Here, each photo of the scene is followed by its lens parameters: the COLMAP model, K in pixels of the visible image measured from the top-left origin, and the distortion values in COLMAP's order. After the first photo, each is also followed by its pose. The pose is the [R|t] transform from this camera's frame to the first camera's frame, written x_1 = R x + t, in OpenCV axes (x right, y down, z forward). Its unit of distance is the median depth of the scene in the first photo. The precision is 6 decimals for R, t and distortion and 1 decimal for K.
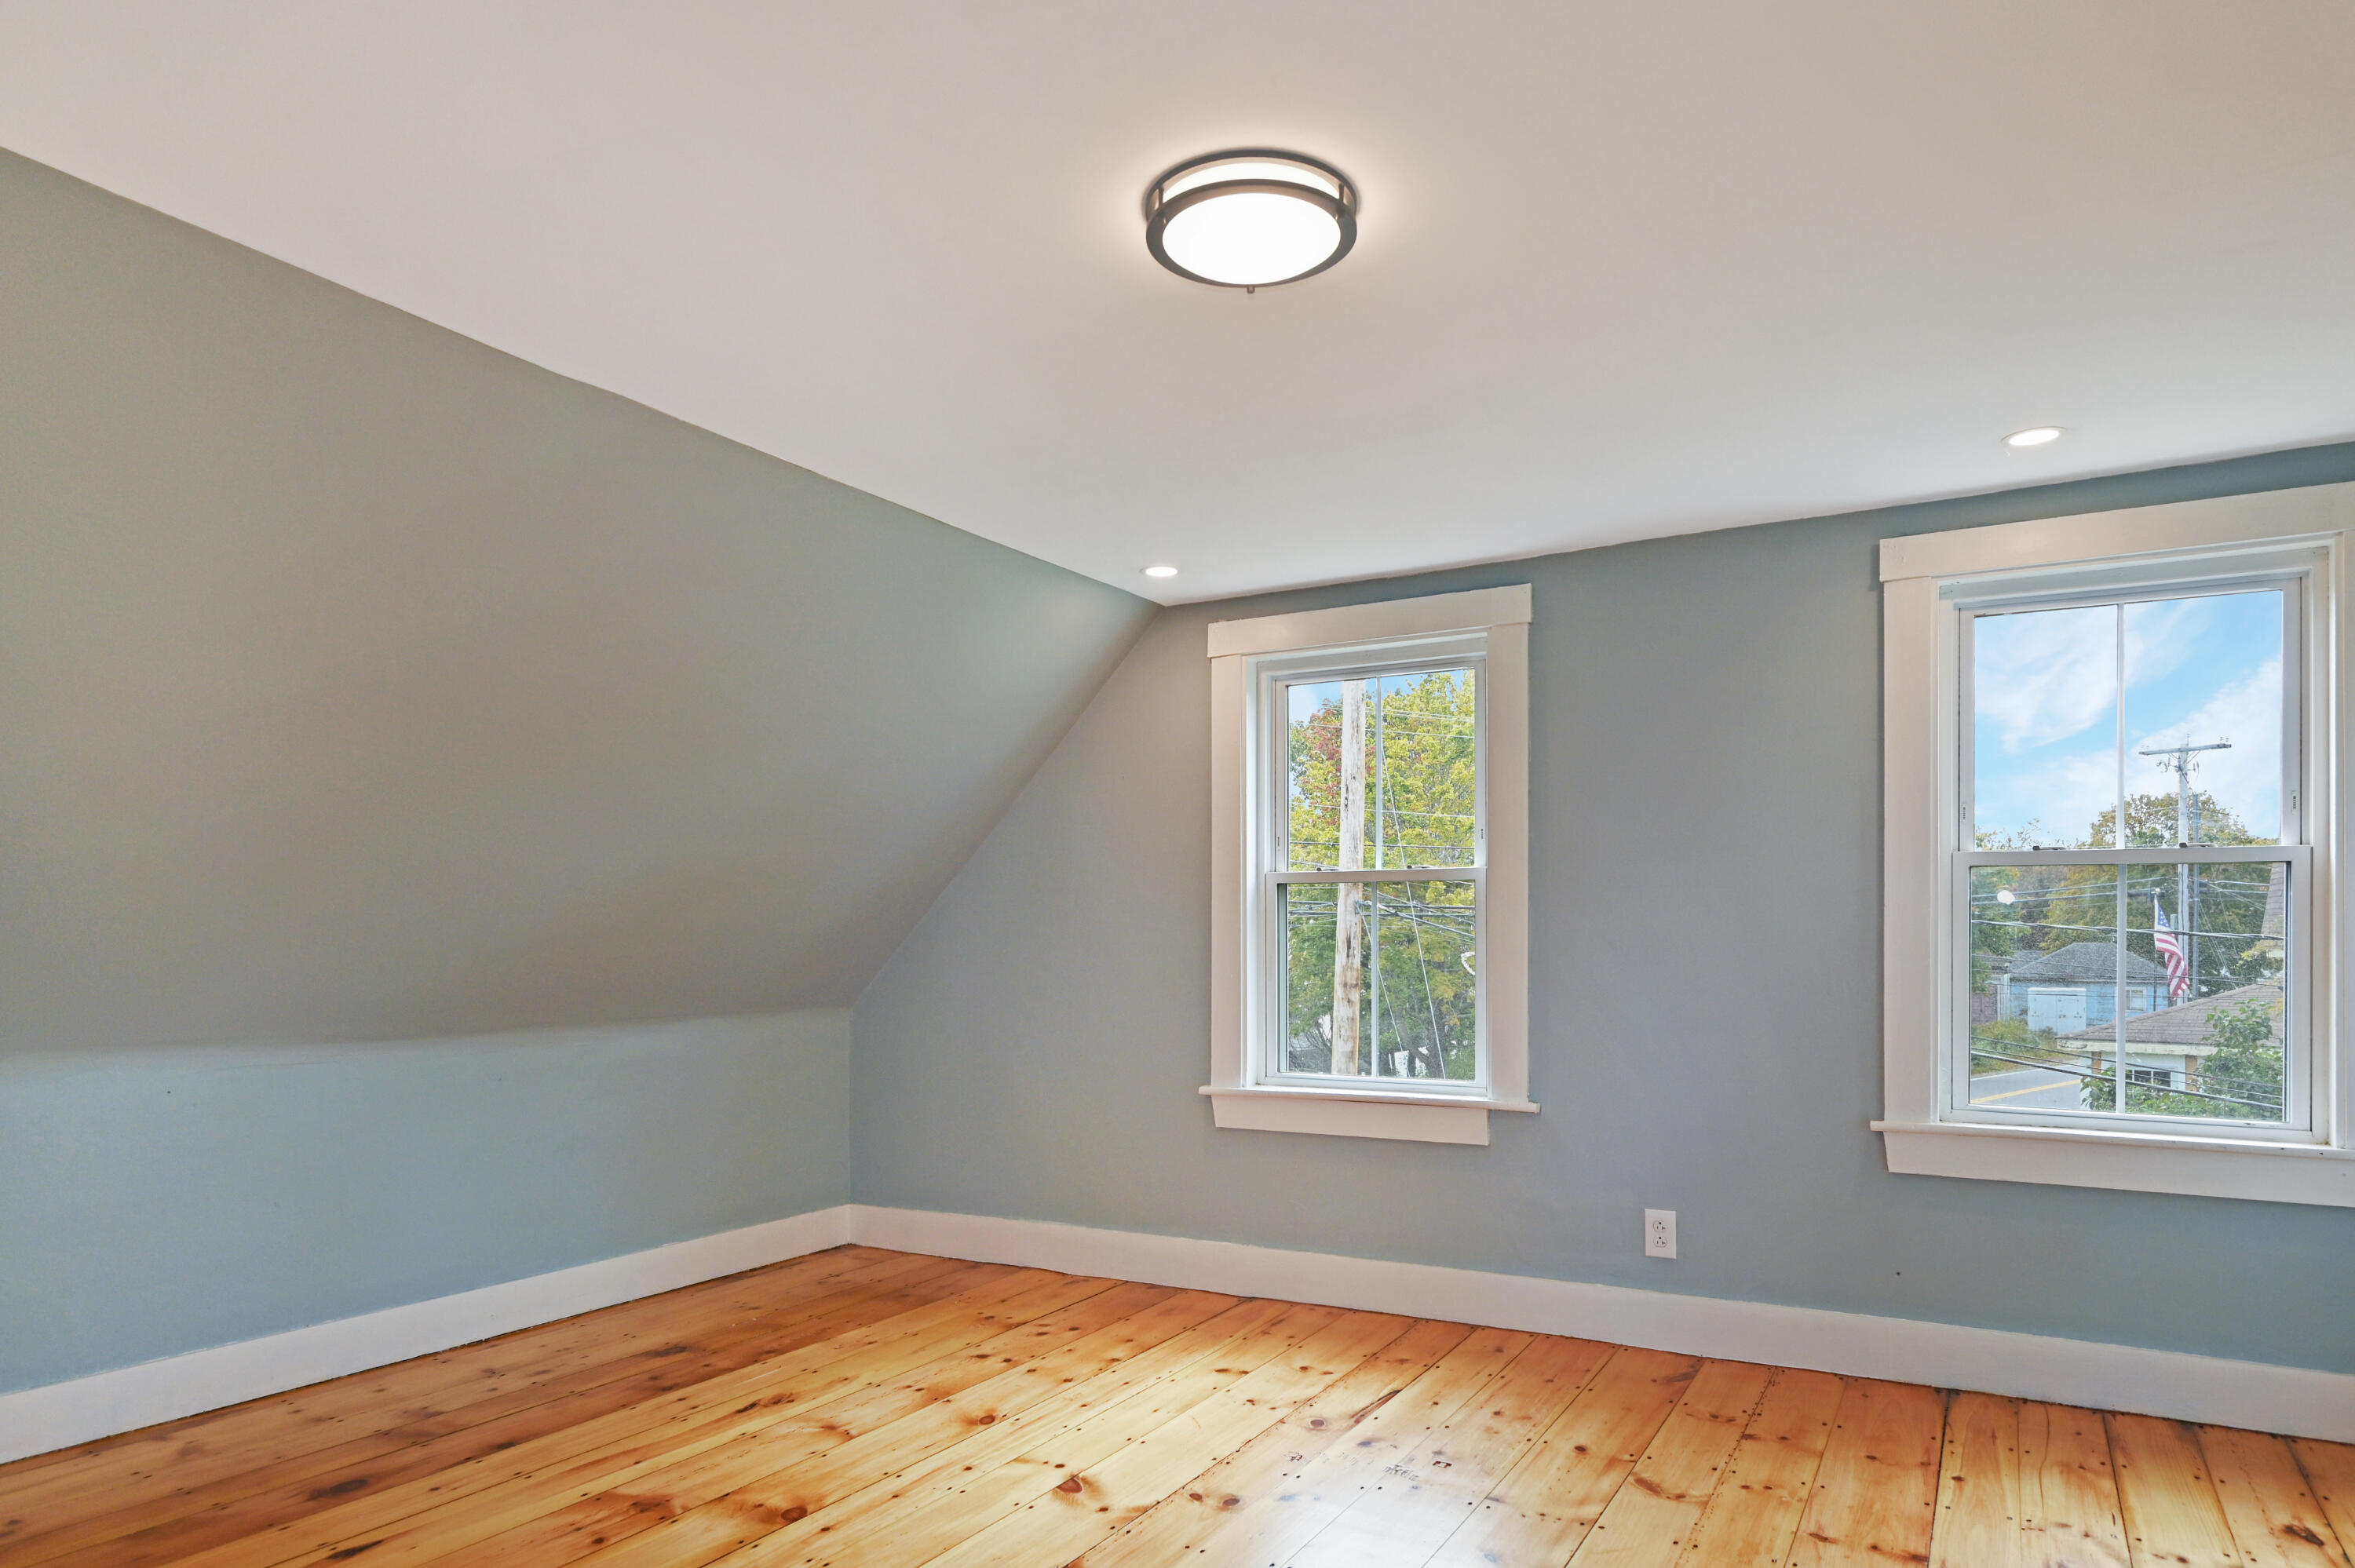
lens RADIAL K [[1444.1, 0, 1178.9], [0, 1444.1, 931.9], [0, 0, 1]] dist [0.005064, -0.001370]
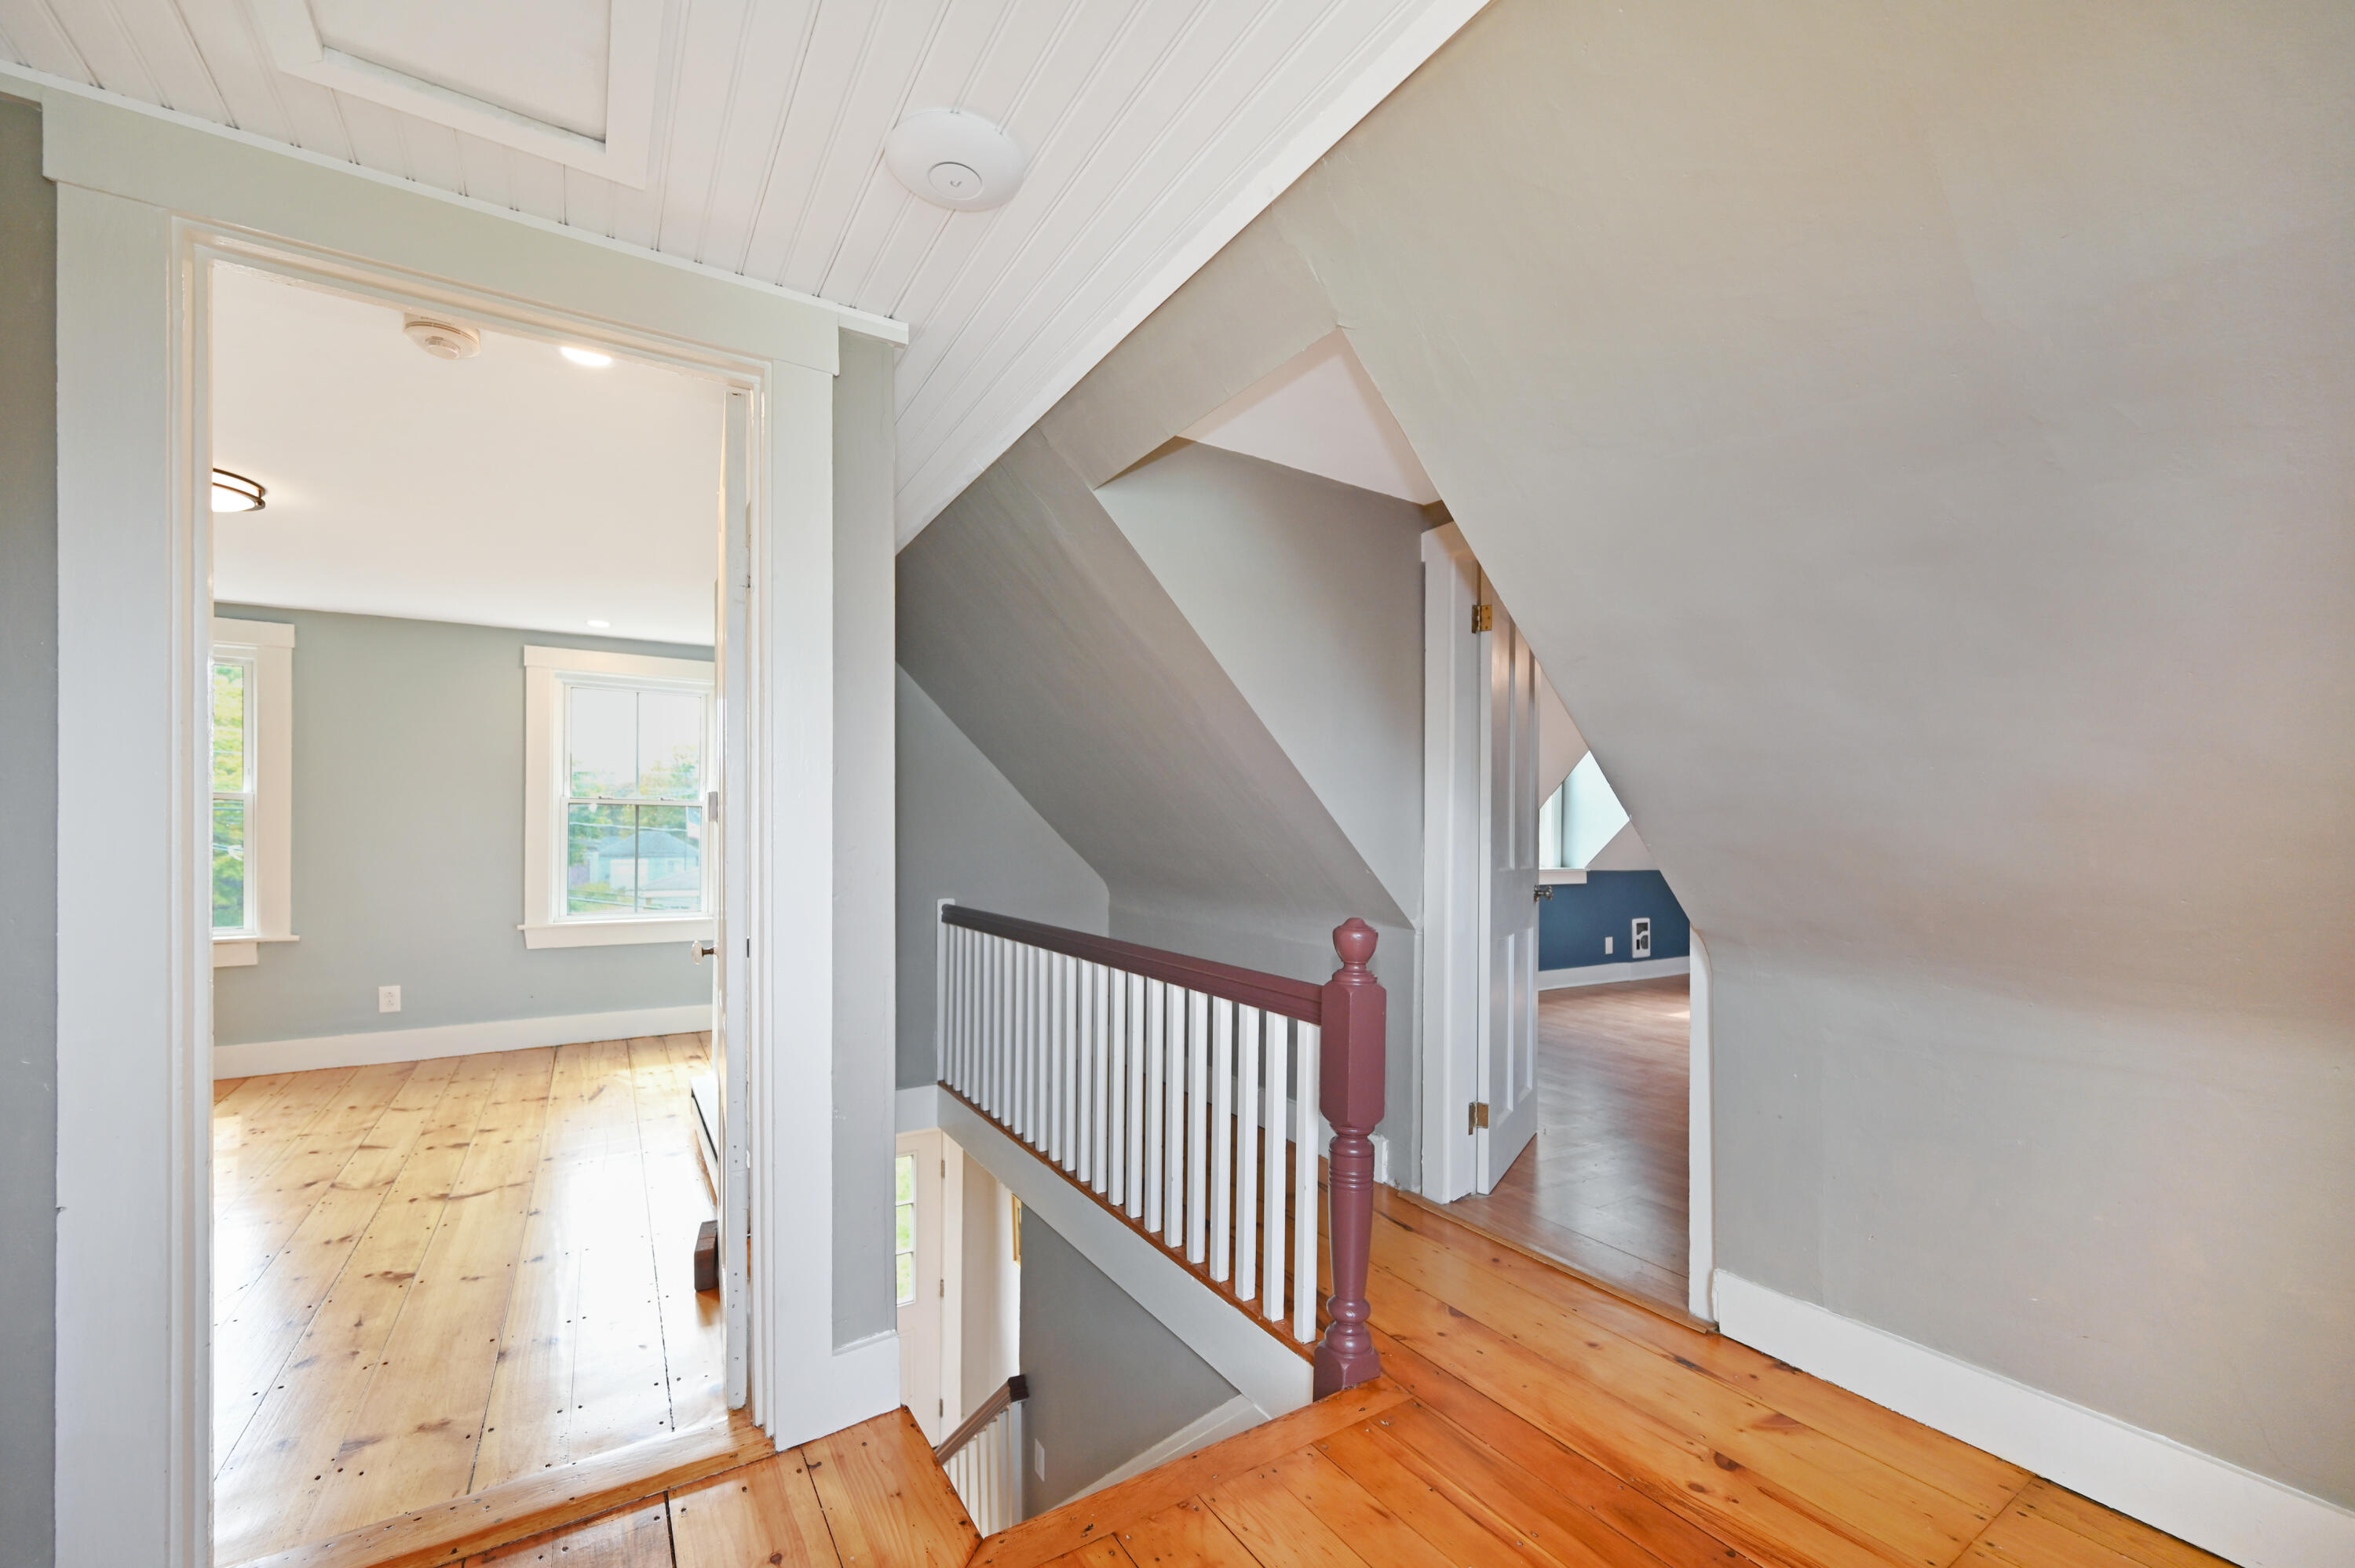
lens RADIAL K [[928.4, 0, 1179.2], [0, 928.4, 834.2], [0, 0, 1]] dist [0.000273, -0.000094]
pose [[0.470112, -0.000166, 0.882607, -0.257696], [-0.009480, 0.999941, 0.005238, -0.016432], [-0.882556, -0.010829, 0.470083, -0.474026]]
